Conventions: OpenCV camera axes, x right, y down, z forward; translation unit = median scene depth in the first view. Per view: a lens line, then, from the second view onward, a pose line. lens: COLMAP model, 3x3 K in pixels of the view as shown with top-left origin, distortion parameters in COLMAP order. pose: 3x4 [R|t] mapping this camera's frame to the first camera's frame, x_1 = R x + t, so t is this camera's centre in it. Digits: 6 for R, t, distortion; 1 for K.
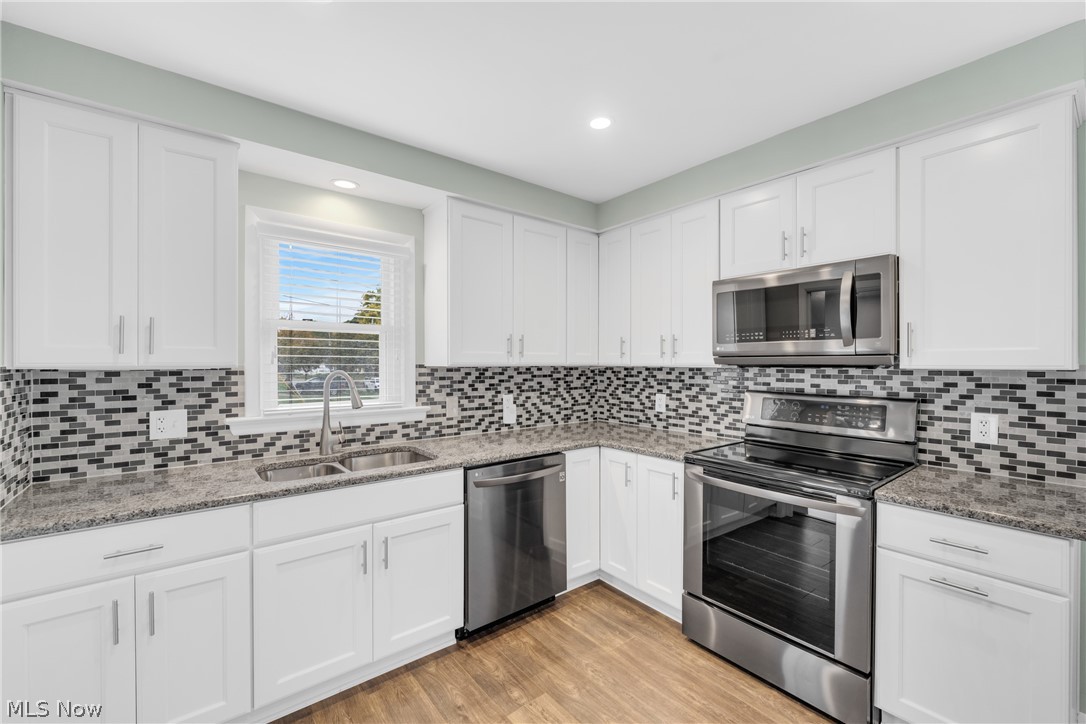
lens RADIAL K [[446.0, 0, 548.2], [0, 446.0, 361.6], [0, 0, 1]] dist [-0.002562, -0.000432]
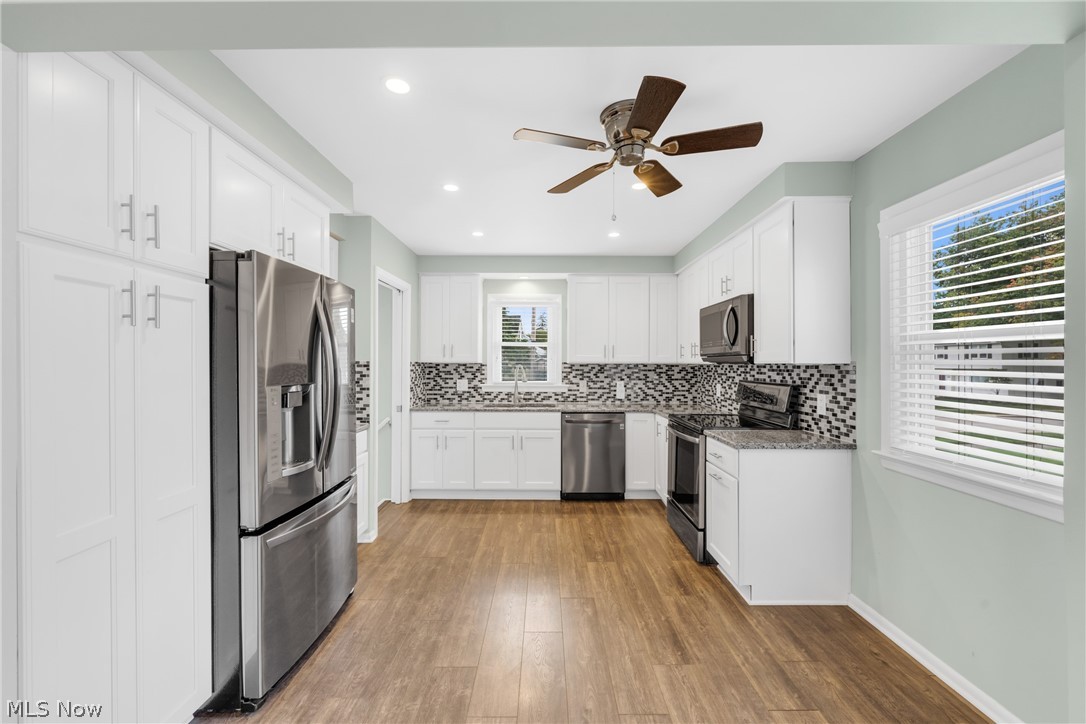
lens RADIAL K [[446.0, 0, 540.4], [0, 446.0, 361.4], [0, 0, 1]] dist [-0.002562, -0.000432]
pose [[0.768716, -0.001012, -0.639590, 1.042997], [-0.002581, 0.999986, -0.004684, 0.014844], [0.639585, 0.005251, 0.768702, -0.629545]]
